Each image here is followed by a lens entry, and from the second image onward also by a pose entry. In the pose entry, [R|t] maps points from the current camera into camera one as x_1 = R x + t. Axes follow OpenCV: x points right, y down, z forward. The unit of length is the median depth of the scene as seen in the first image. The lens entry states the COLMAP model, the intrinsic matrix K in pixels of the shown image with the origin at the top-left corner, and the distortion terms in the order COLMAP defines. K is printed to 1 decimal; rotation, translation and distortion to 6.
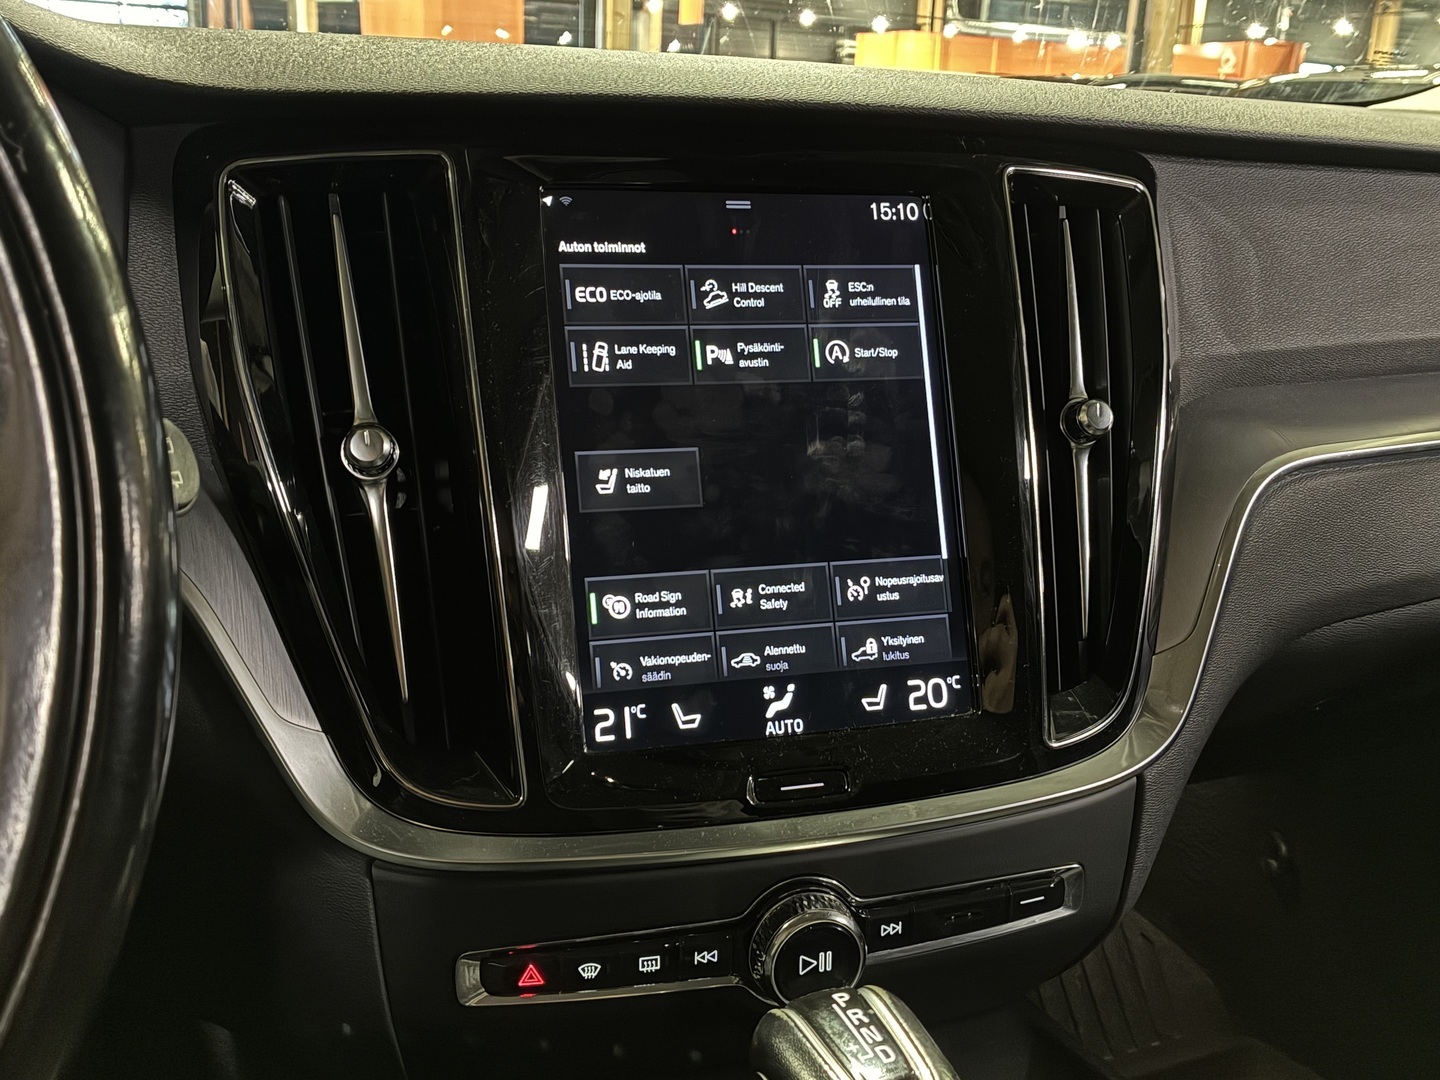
lens RADIAL K [[1441.0, 0, 718.5], [0, 1441.0, 539.1], [0, 0, 1]] dist [0.009112, 0.000000]
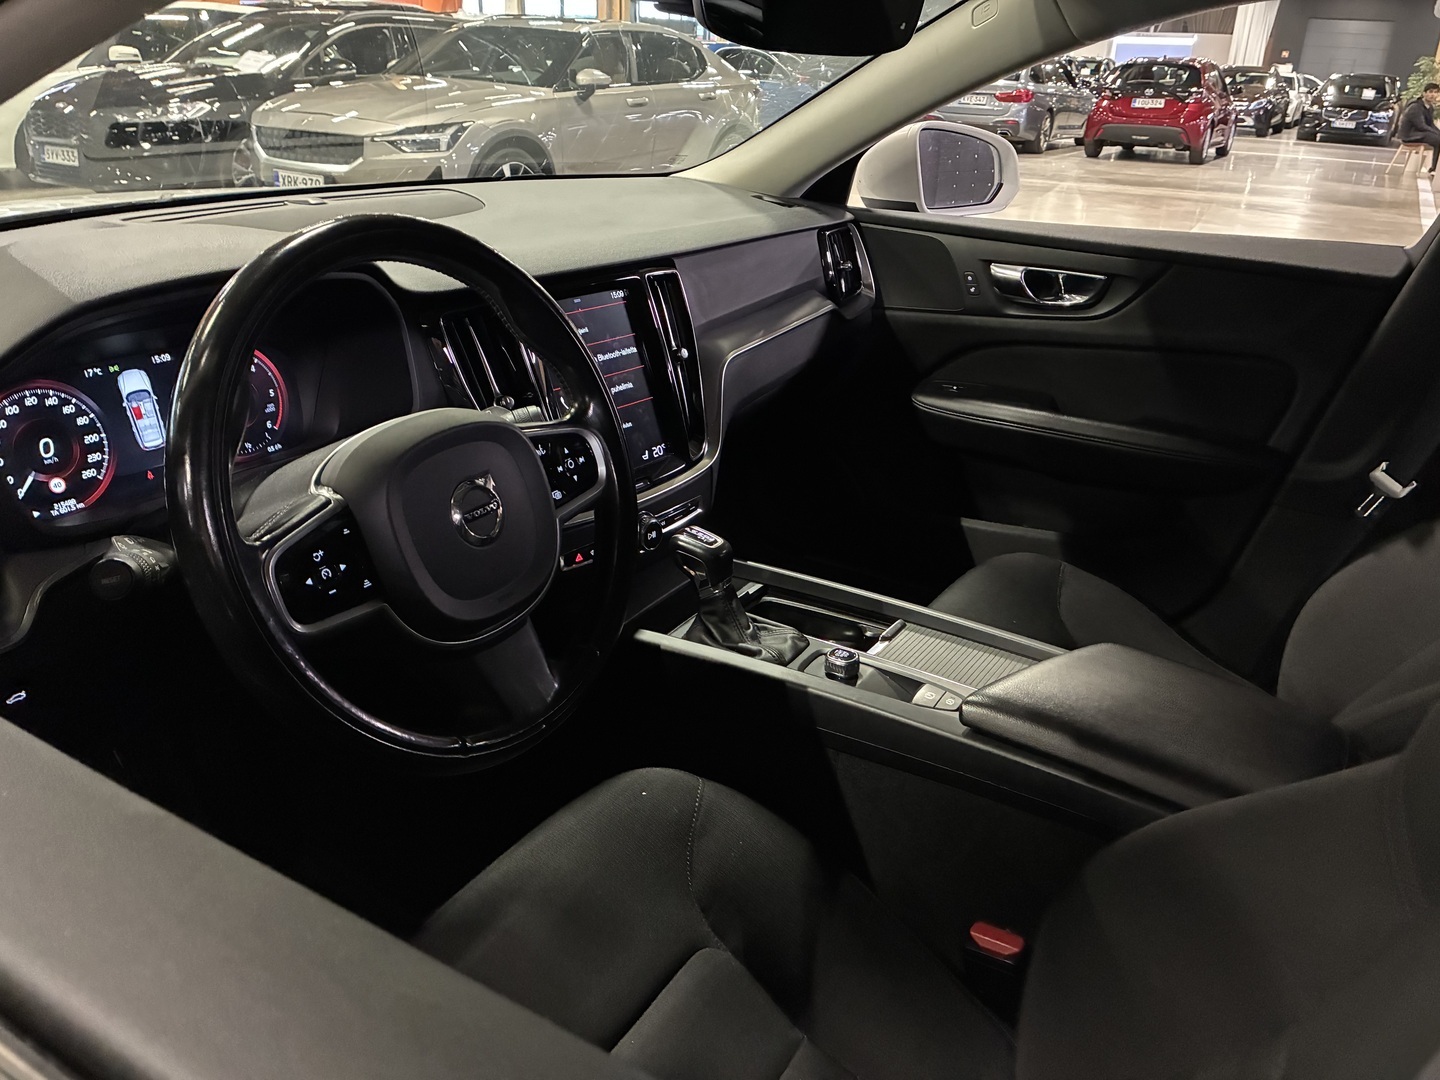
lens RADIAL K [[1095.6, 0, 720.3], [0, 1095.6, 540.6], [0, 0, 1]] dist [0.001362, 0.000082]
pose [[0.829110, -0.223136, 0.512628, -1.008571], [0.124912, 0.967658, 0.219170, -0.211505], [-0.544953, -0.117683, 0.830167, -1.093898]]
